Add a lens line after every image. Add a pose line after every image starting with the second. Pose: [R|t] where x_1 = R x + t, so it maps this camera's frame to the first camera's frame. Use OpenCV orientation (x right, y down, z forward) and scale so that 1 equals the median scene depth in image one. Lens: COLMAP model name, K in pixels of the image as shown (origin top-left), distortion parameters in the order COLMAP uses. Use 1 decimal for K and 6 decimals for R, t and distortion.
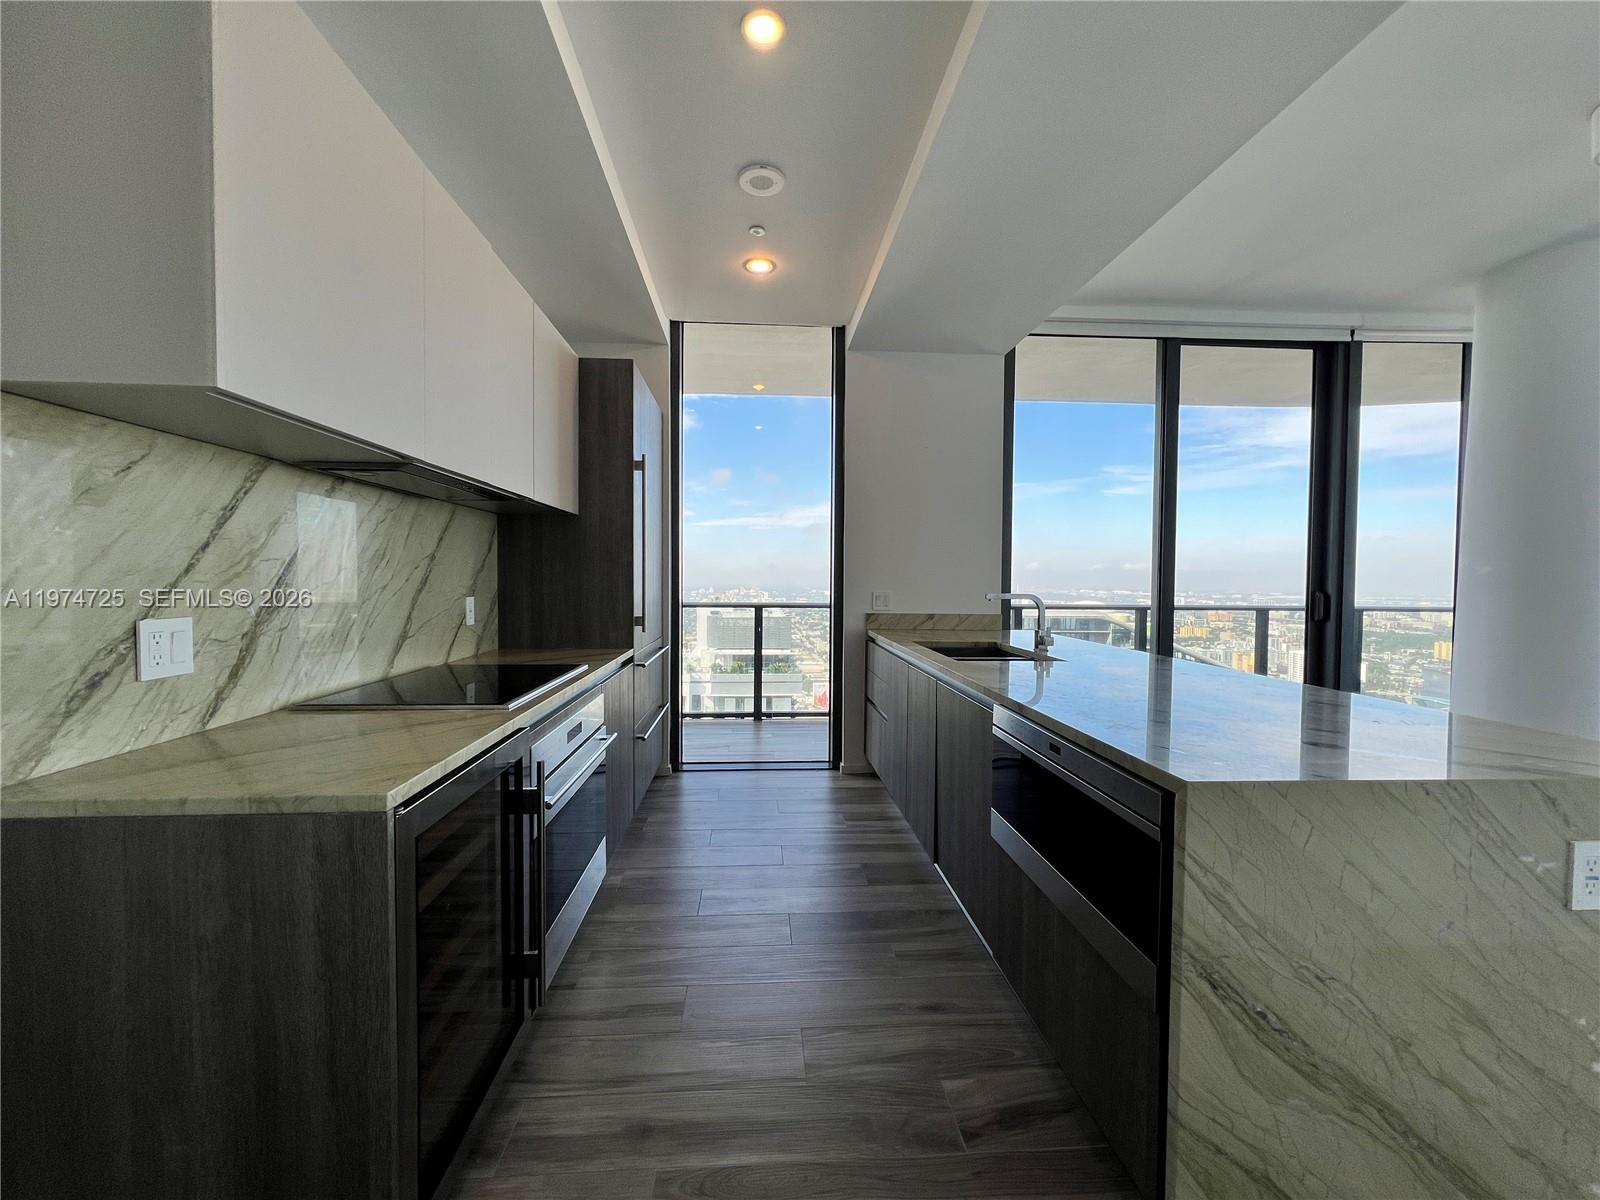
lens RADIAL K [[636.8, 0, 790.4], [0, 636.8, 595.2], [0, 0, 1]] dist [-0.002924, 0.000751]
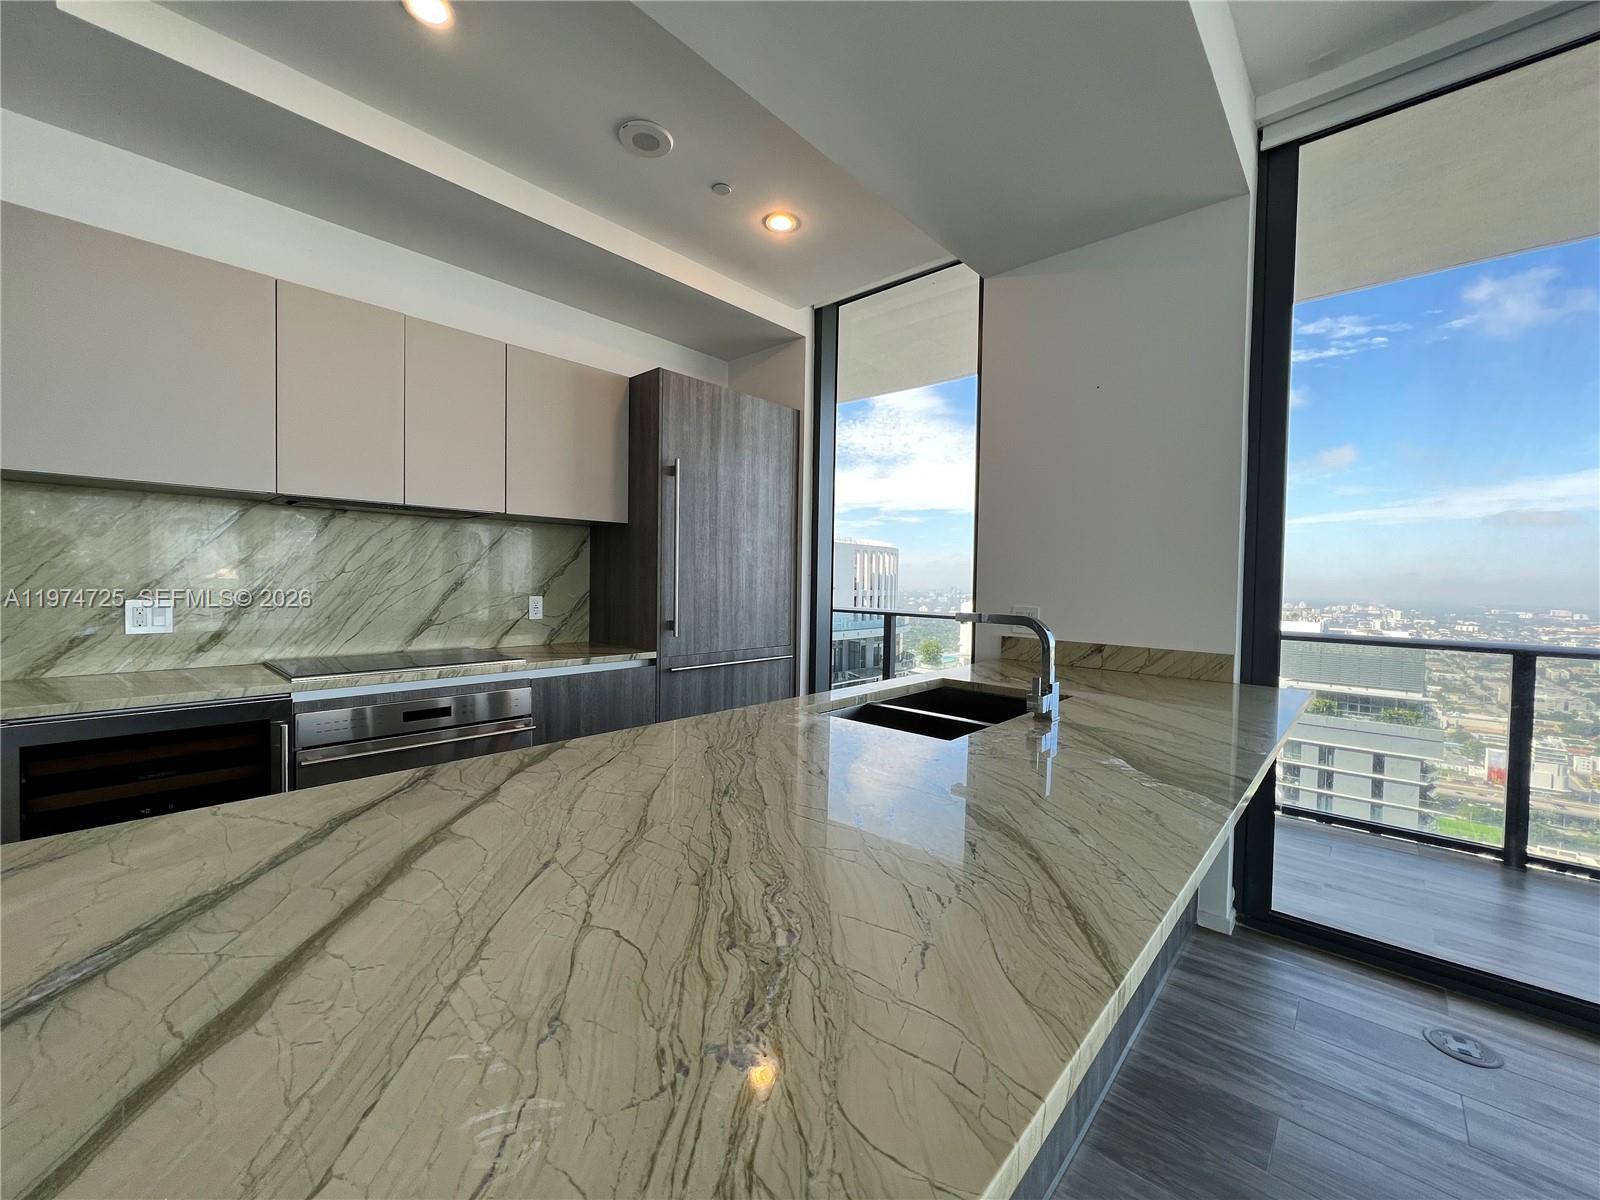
lens RADIAL K [[636.8, 0, 794.0], [0, 636.8, 601.4], [0, 0, 1]] dist [-0.002924, 0.000751]
pose [[0.694761, 0.029760, -0.718625, 0.448101], [-0.032494, 0.999422, 0.009974, -0.010010], [0.718506, 0.016421, 0.695326, 0.321306]]
